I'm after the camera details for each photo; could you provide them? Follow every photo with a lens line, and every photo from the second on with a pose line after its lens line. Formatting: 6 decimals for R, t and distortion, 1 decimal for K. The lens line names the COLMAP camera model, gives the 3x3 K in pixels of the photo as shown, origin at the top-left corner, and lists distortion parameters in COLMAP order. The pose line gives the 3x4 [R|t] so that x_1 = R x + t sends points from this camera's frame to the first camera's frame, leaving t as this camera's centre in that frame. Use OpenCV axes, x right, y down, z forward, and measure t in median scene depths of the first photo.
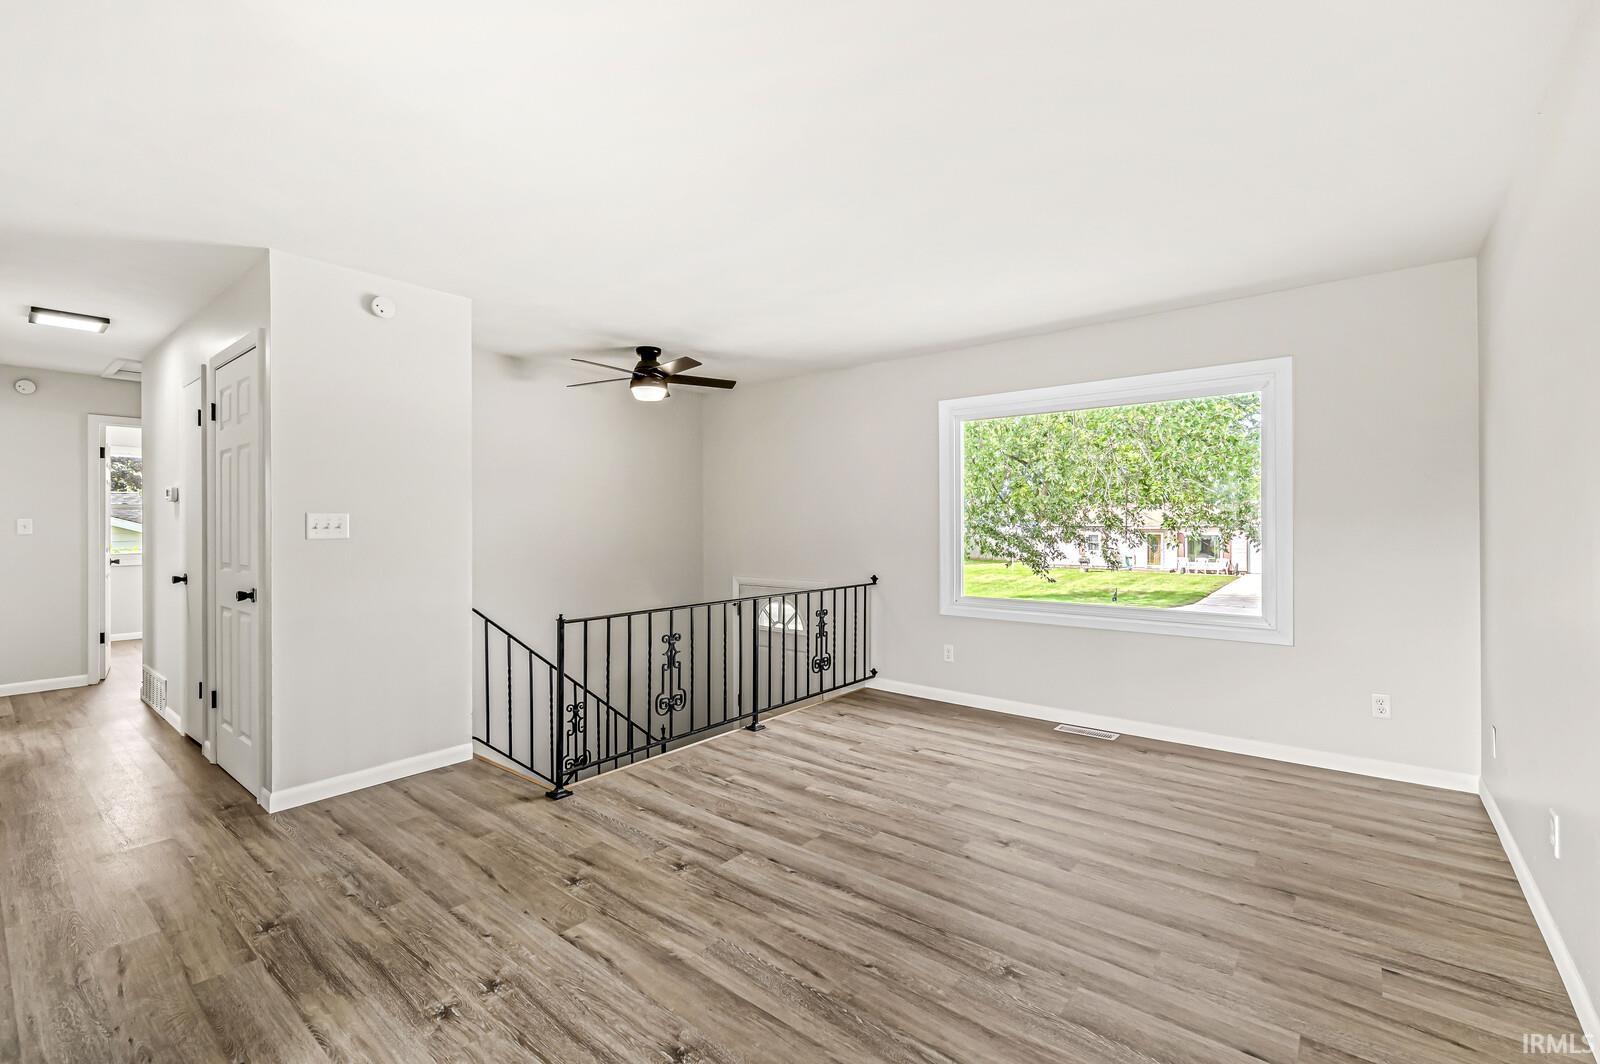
lens RADIAL K [[701.0, 0, 795.7], [0, 701.0, 524.8], [0, 0, 1]] dist [0.002155, -0.000324]
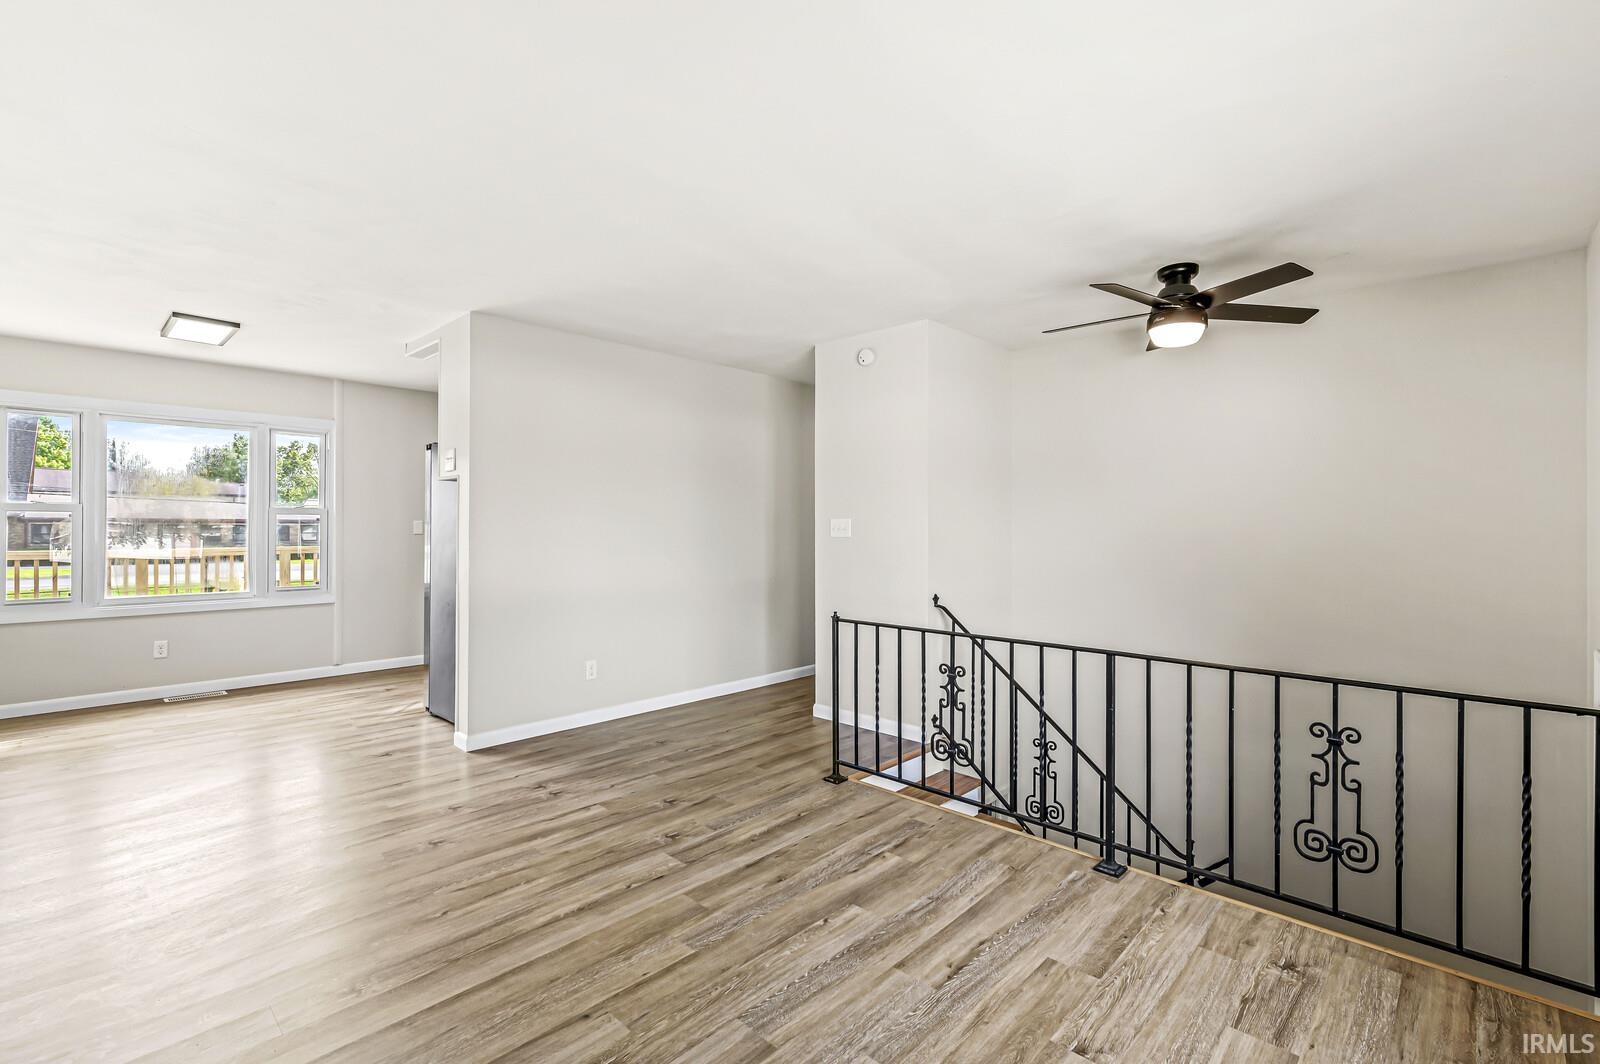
lens RADIAL K [[701.0, 0, 789.7], [0, 701.0, 523.4], [0, 0, 1]] dist [0.002155, -0.000324]
pose [[-0.079642, -0.002071, -0.996821, 0.767809], [-0.004456, 0.999989, -0.001722, -0.005827], [0.996814, 0.004305, -0.079650, 1.053371]]
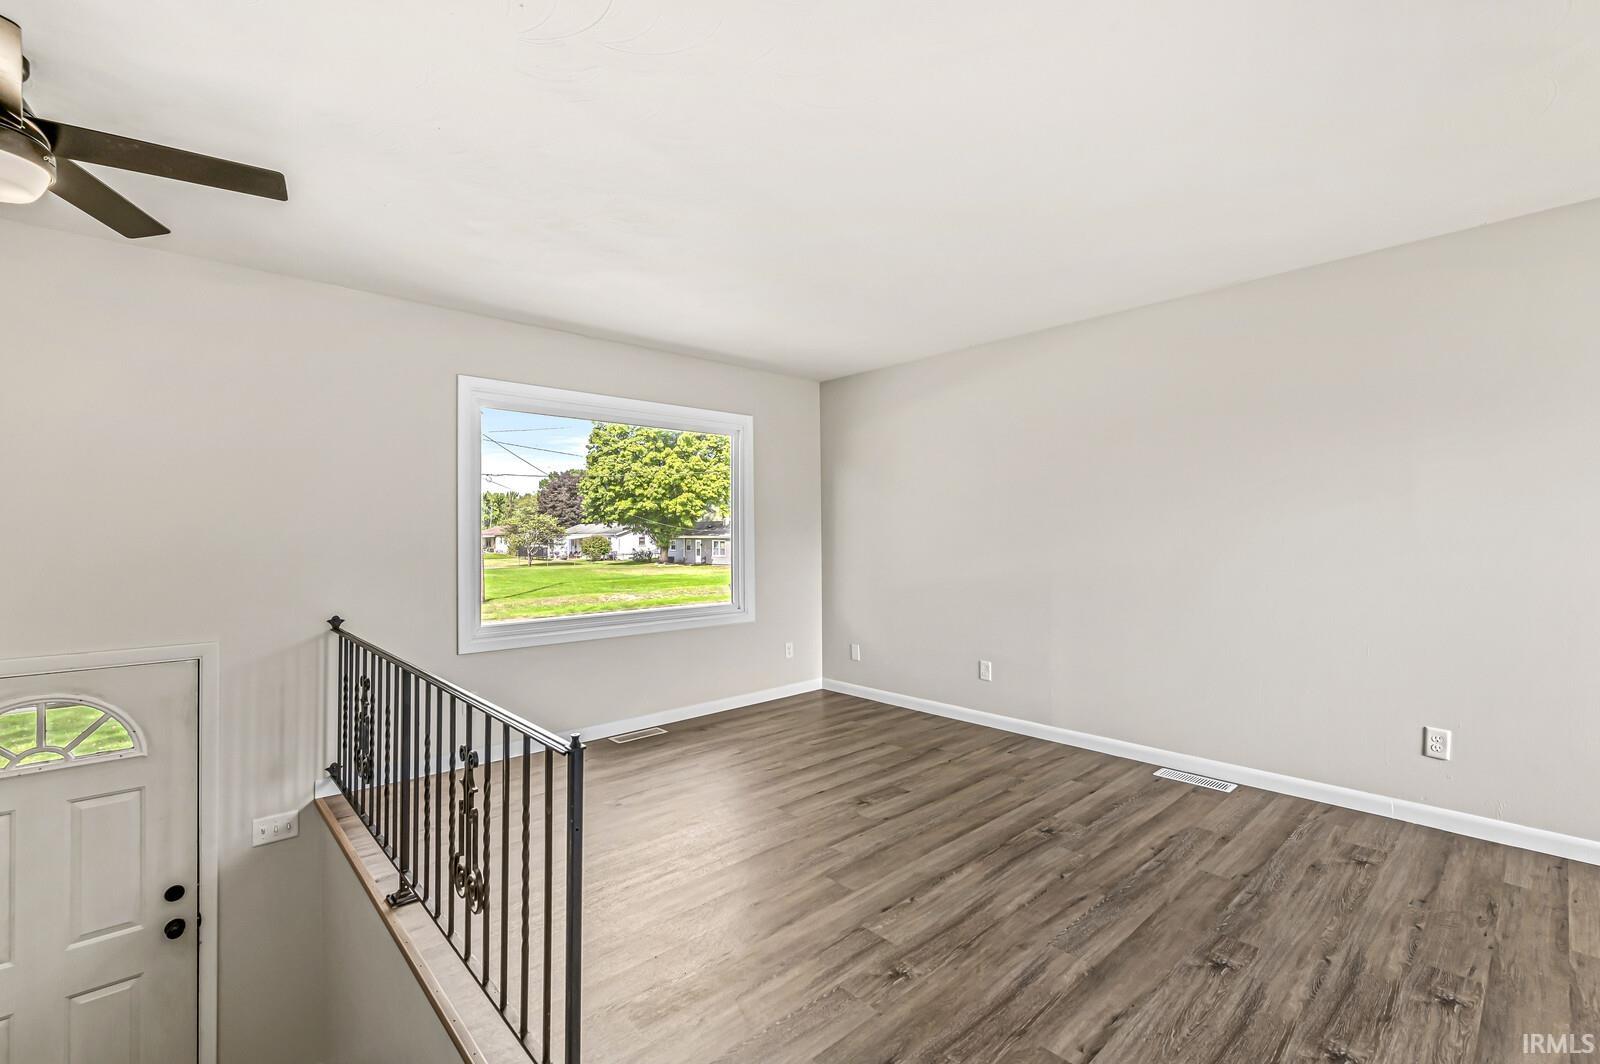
lens RADIAL K [[701.0, 0, 804.4], [0, 701.0, 531.0], [0, 0, 1]] dist [0.002155, -0.000324]
pose [[0.127882, 0.006327, 0.991769, -0.786192], [0.006638, 0.999952, -0.007235, 0.002052], [-0.991767, 0.007508, 0.127834, 0.828161]]
